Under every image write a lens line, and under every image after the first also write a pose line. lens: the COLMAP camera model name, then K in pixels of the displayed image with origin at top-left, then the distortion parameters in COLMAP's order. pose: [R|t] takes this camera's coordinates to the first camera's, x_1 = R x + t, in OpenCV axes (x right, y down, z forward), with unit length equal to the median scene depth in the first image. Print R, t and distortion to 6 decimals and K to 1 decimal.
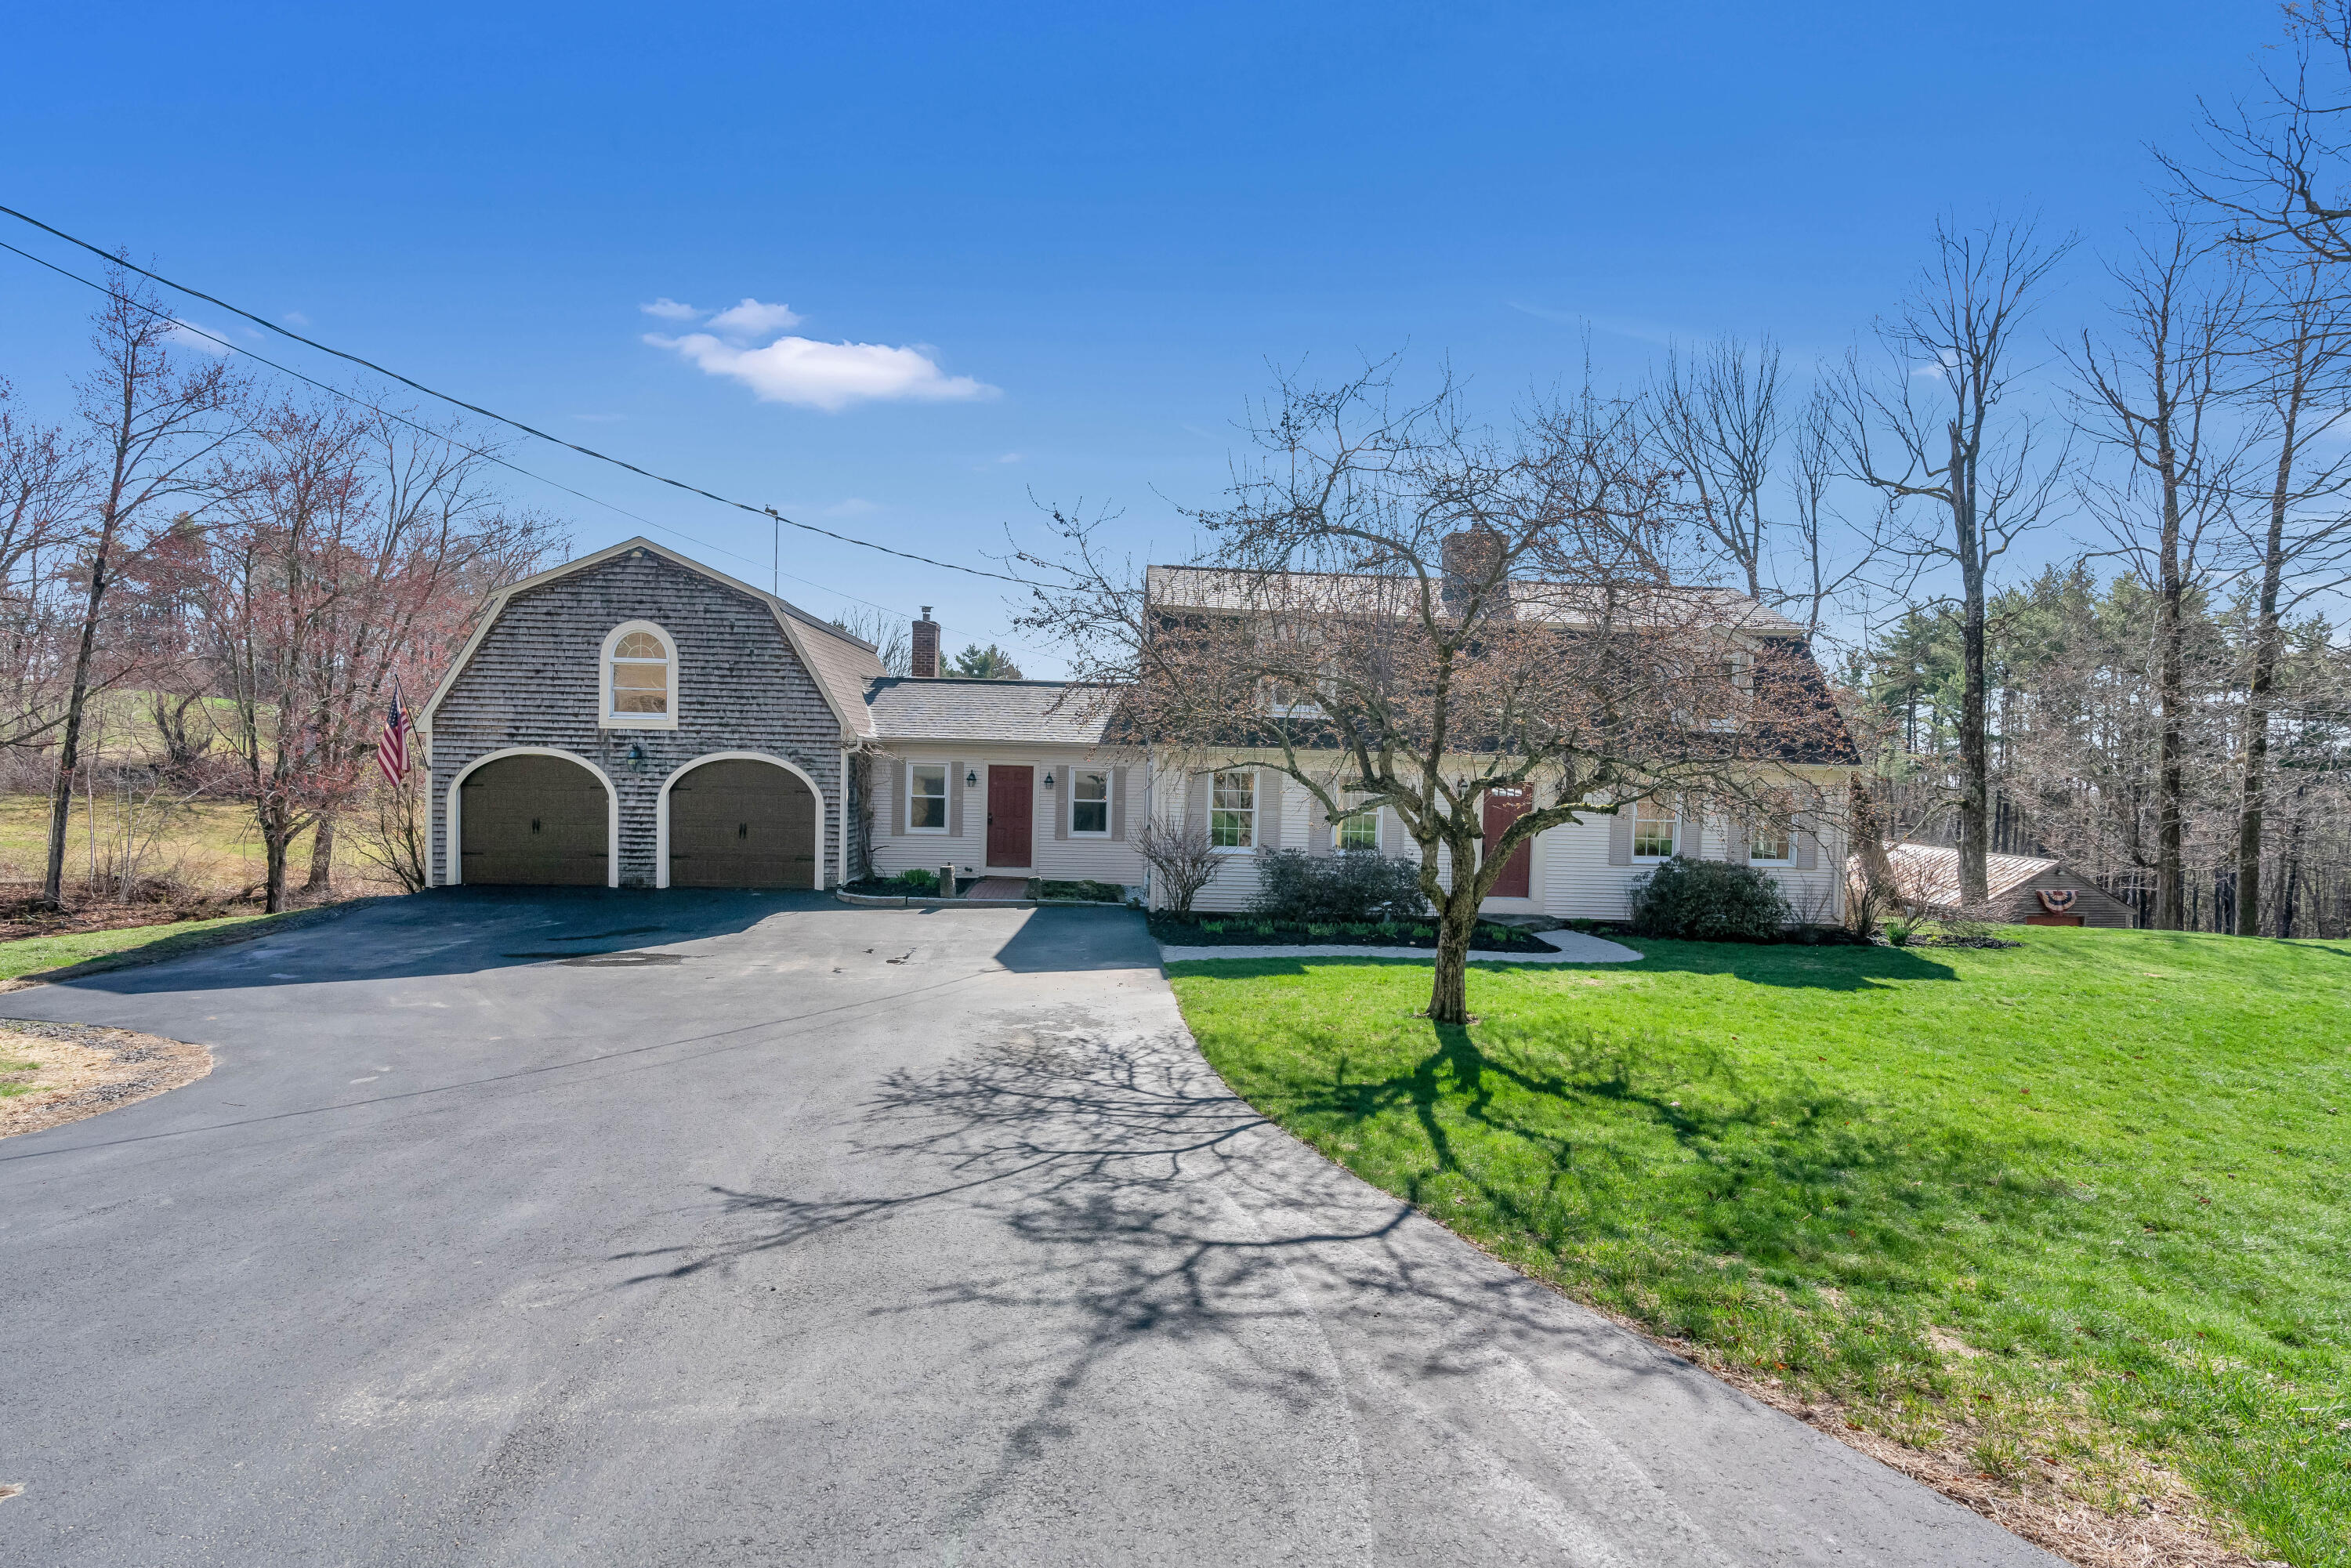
lens RADIAL K [[1223.4, 0, 1171.9], [0, 1223.4, 793.5], [0, 0, 1]] dist [0.006269, 0.001094]
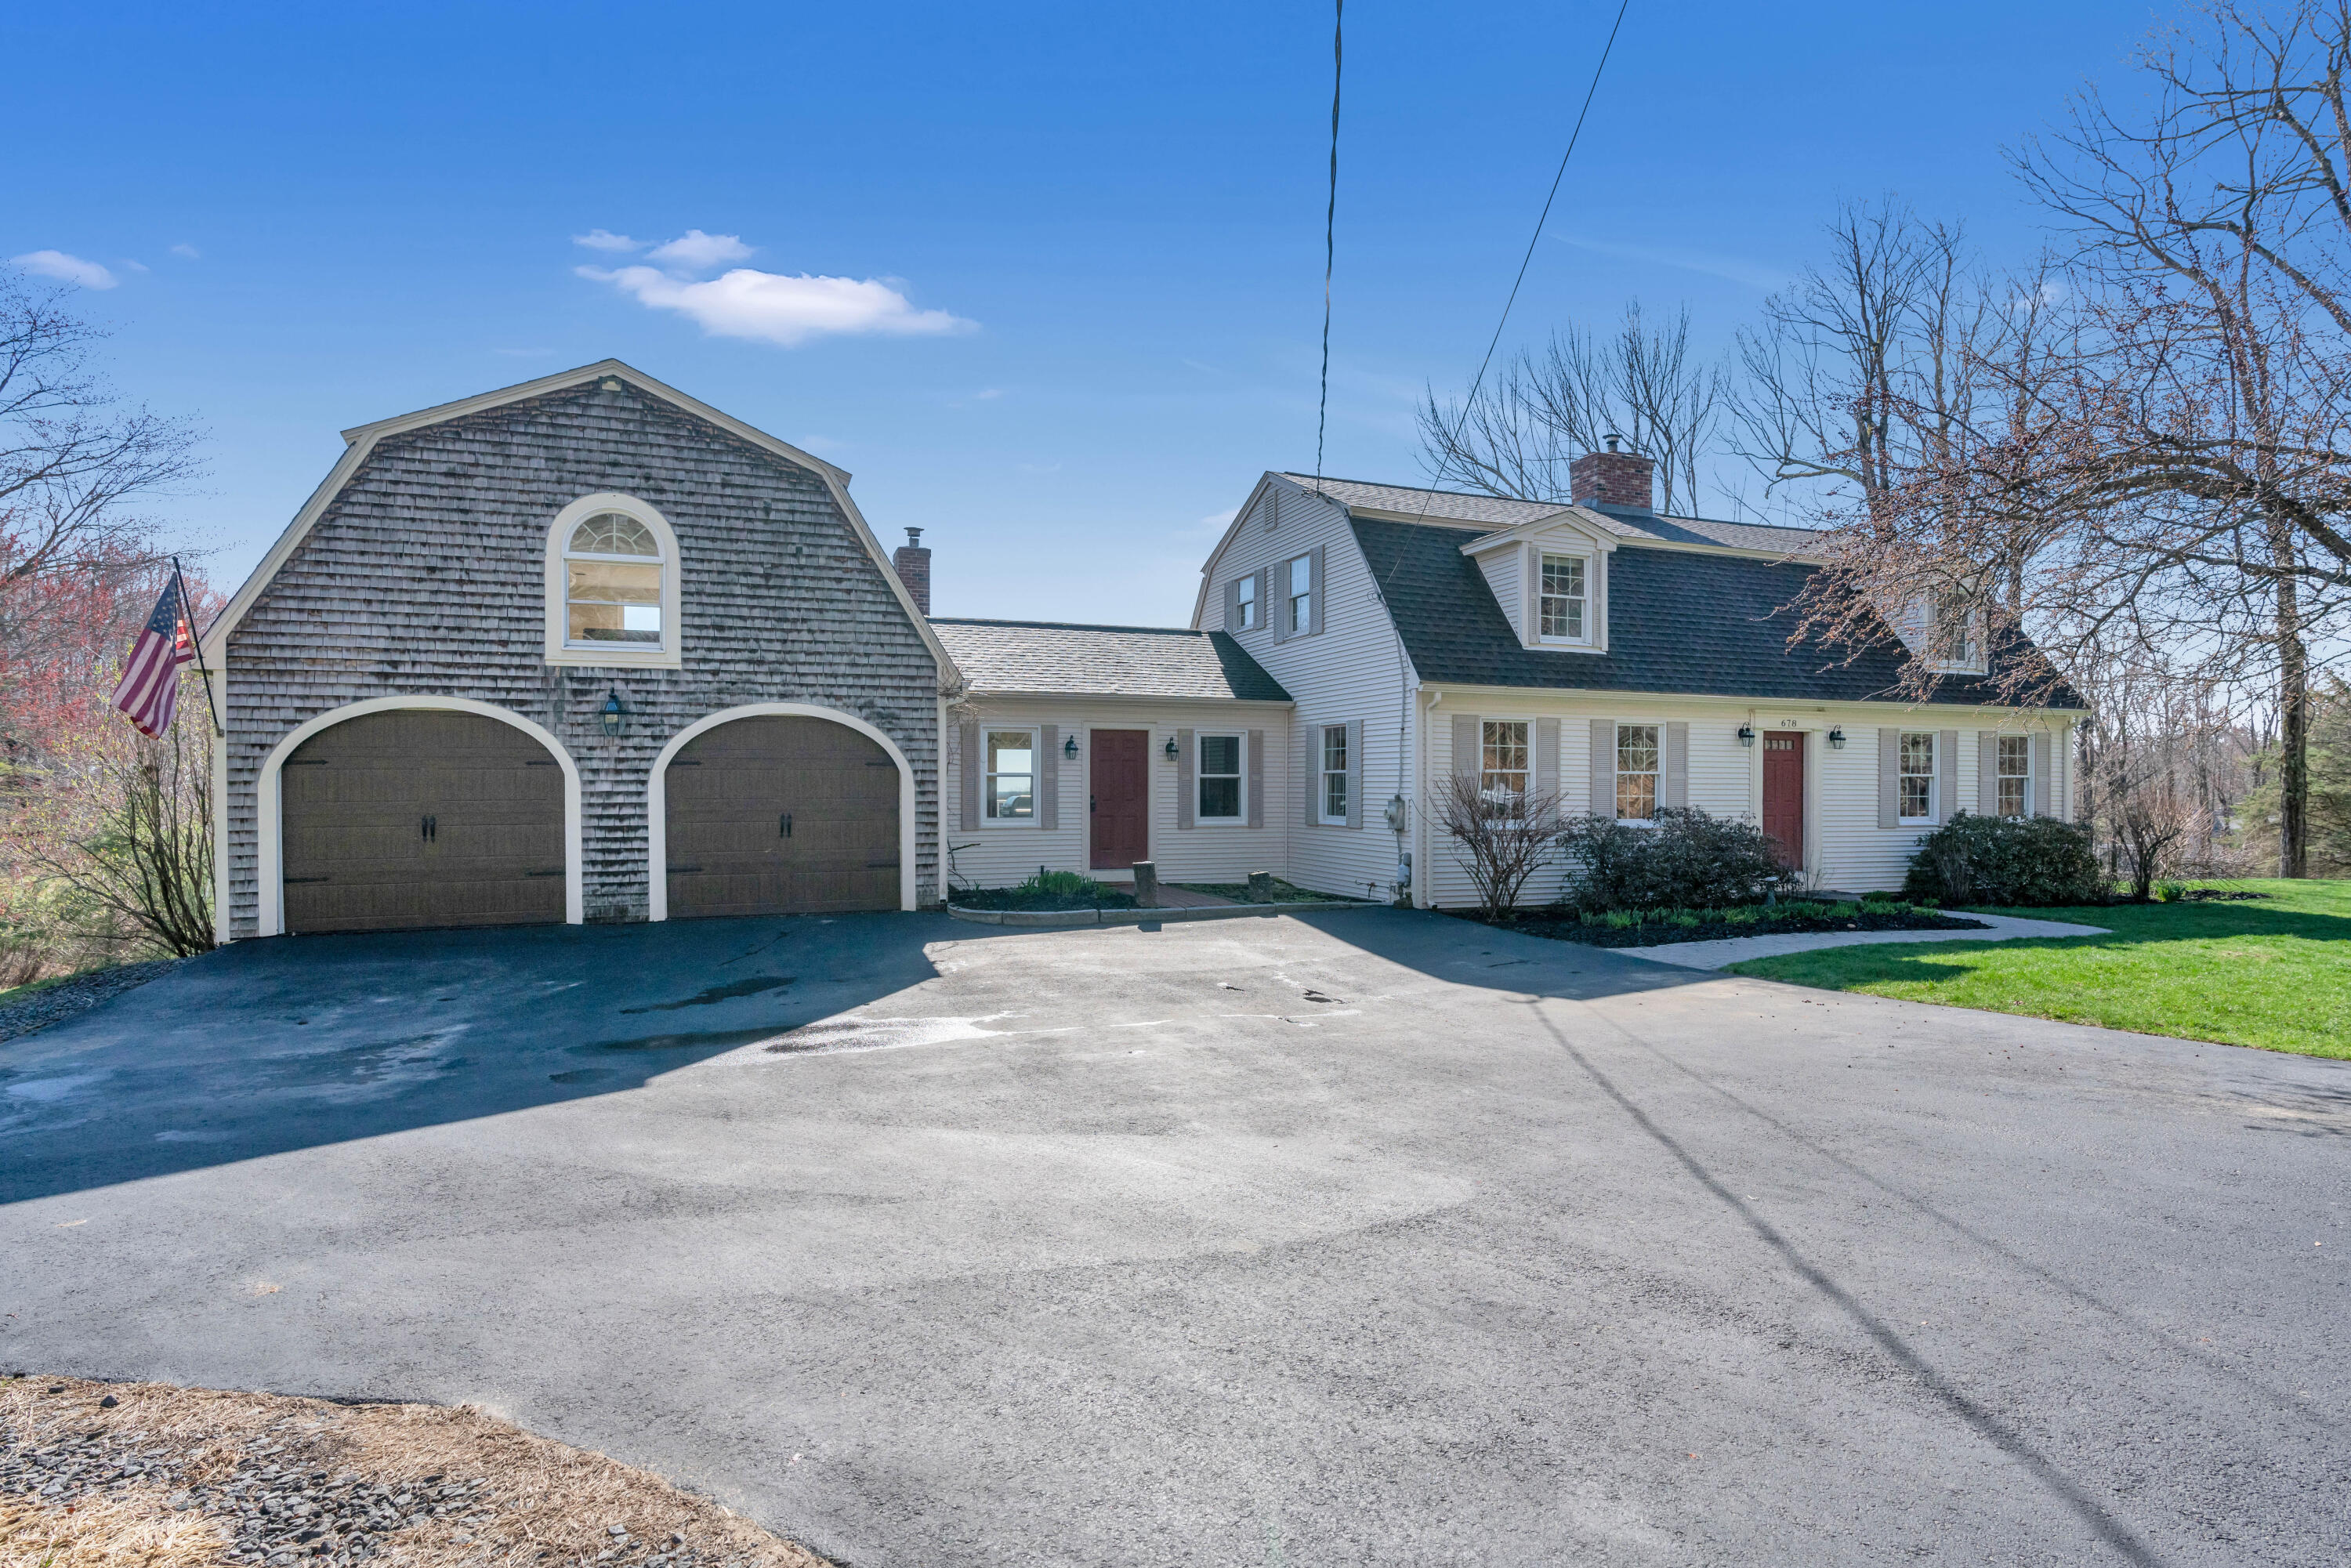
lens RADIAL K [[1223.4, 0, 1171.7], [0, 1223.4, 781.1], [0, 0, 1]] dist [0.006269, 0.001094]
pose [[0.953145, -0.023852, 0.301572, -0.354319], [0.033689, 0.999055, -0.027458, 0.031767], [-0.300632, 0.036331, 0.953048, 0.324165]]
